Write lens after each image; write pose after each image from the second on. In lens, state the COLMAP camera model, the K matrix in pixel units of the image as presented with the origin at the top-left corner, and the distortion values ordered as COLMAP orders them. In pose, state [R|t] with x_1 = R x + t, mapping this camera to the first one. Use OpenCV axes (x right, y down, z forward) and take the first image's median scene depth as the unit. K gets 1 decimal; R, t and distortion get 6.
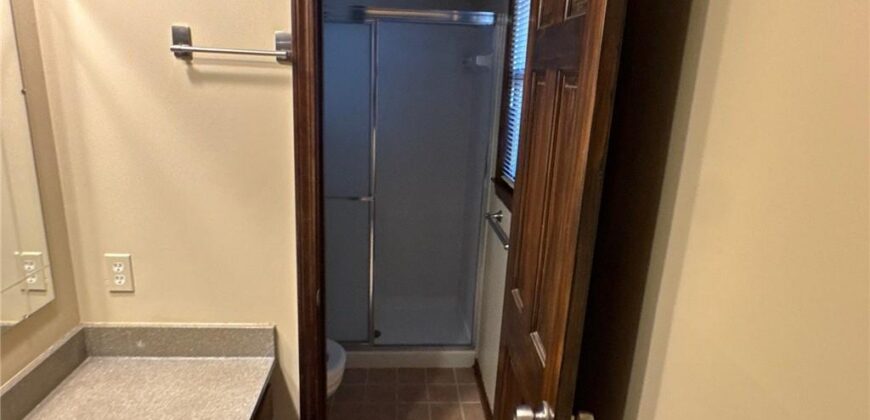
lens RADIAL K [[517.3, 0, 441.4], [0, 517.3, 211.6], [0, 0, 1]] dist [-0.000448, 0.000260]
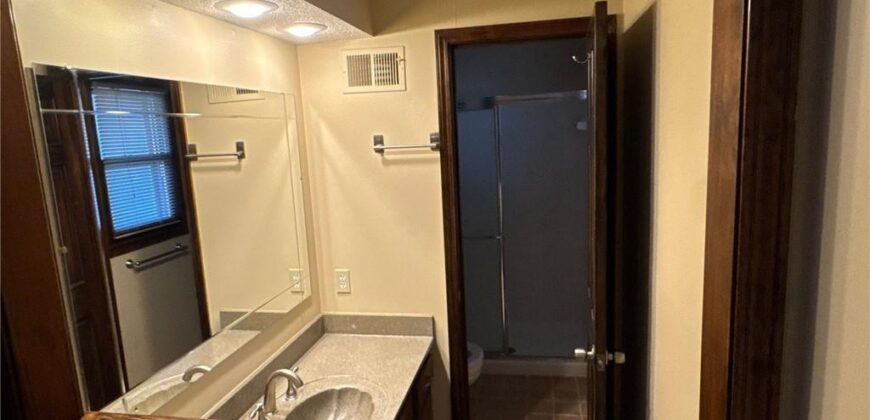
lens RADIAL K [[517.3, 0, 435.4], [0, 517.3, 210.1], [0, 0, 1]] dist [-0.000448, 0.000260]
pose [[0.957227, -0.050661, -0.284867, 0.145527], [0.022436, 0.994584, -0.101489, 0.066354], [0.288466, 0.090757, 0.953179, -0.514608]]
